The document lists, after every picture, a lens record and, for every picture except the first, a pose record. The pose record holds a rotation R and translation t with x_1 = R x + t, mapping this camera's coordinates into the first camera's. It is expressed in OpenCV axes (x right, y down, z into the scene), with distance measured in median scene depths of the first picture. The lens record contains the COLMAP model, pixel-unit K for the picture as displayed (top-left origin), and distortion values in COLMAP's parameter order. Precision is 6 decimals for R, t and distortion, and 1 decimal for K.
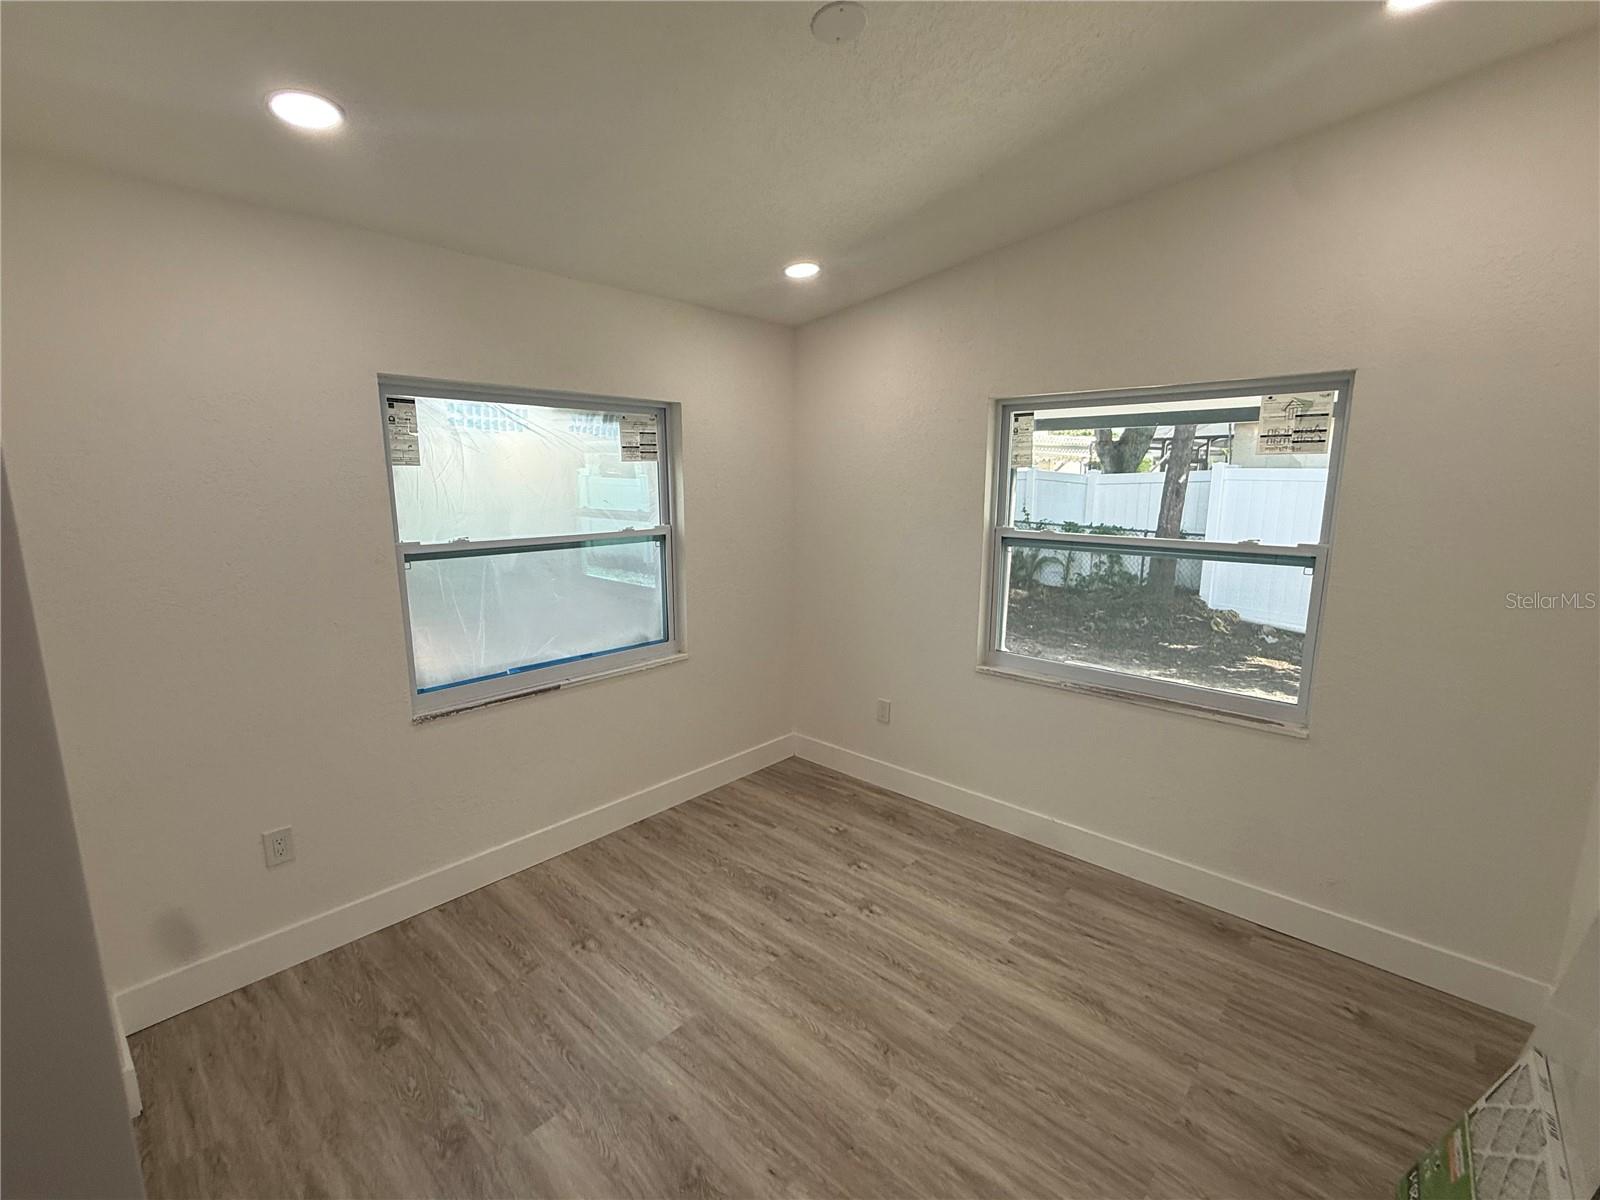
lens RADIAL K [[696.9, 0, 800.0], [0, 696.9, 600.0], [0, 0, 1]] dist [0.001893, 0.000281]
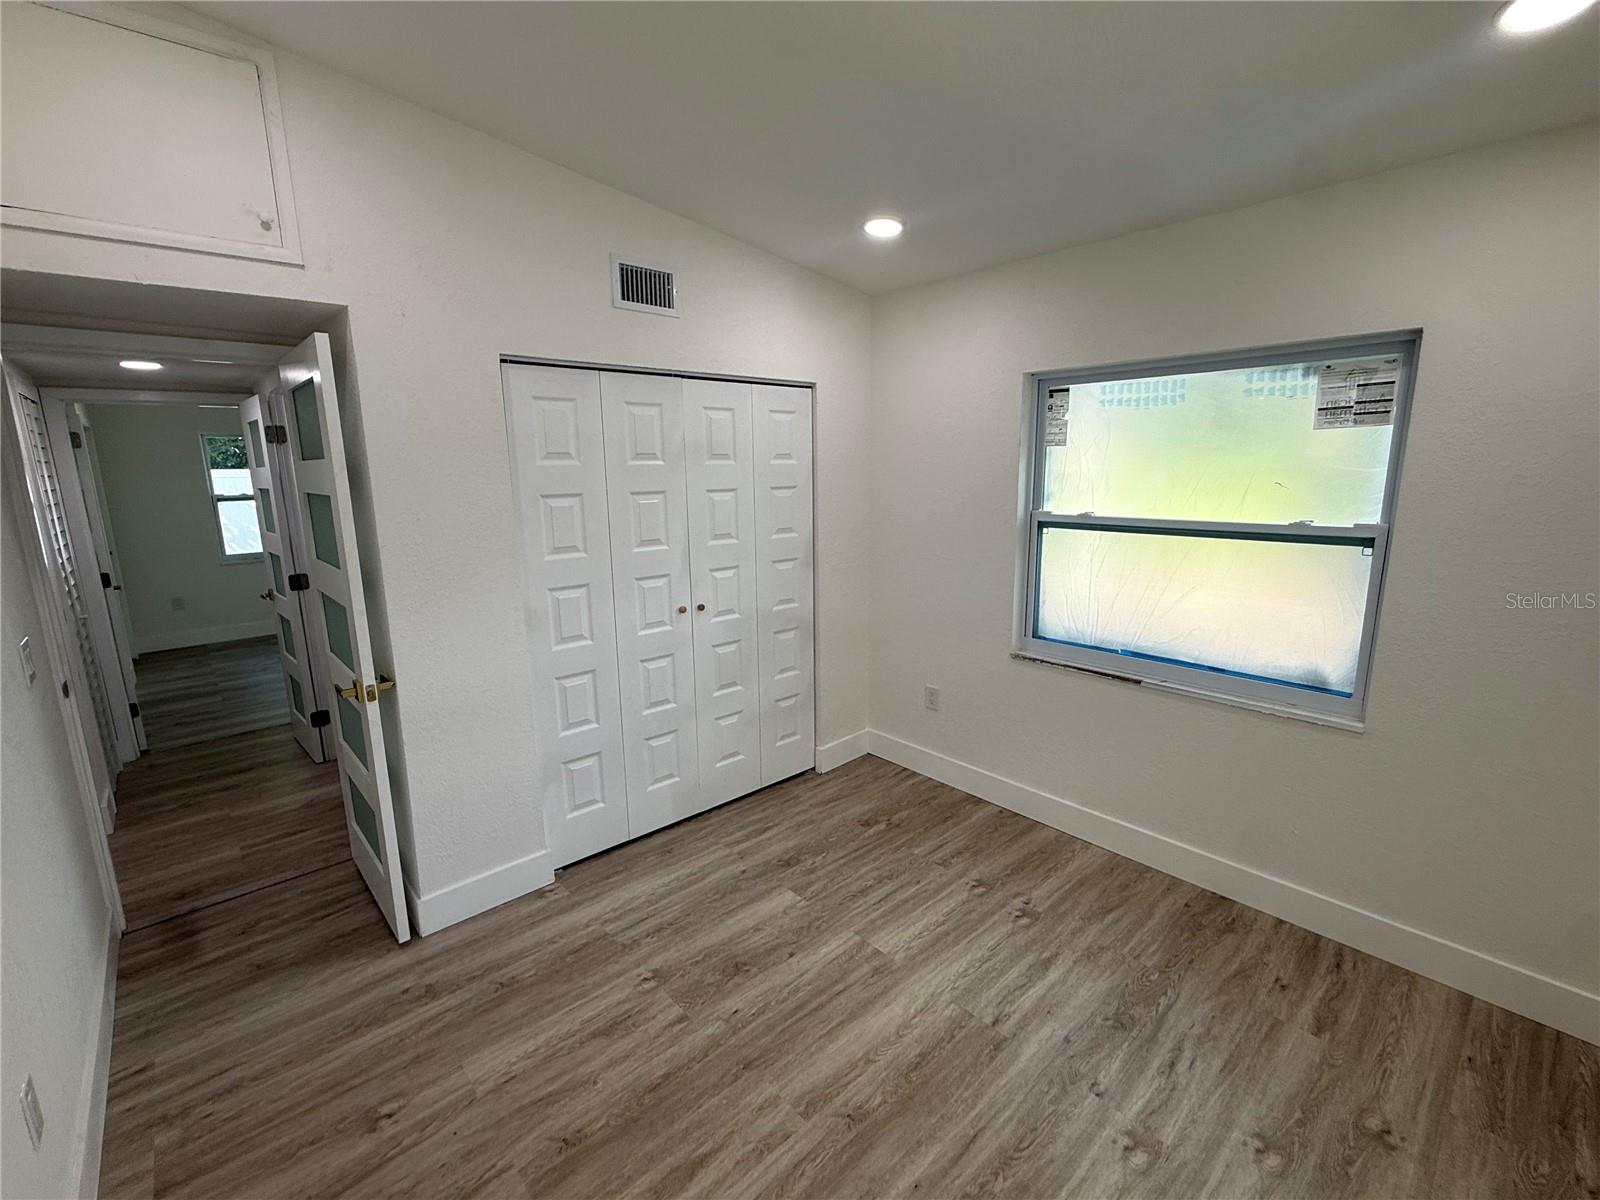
lens RADIAL K [[696.9, 0, 800.0], [0, 696.9, 600.0], [0, 0, 1]] dist [0.001893, 0.000281]
pose [[-0.093503, 0.195666, -0.976203, 0.678281], [-0.157366, 0.965269, 0.208547, -0.120084], [0.983104, 0.173121, -0.059464, 0.693226]]
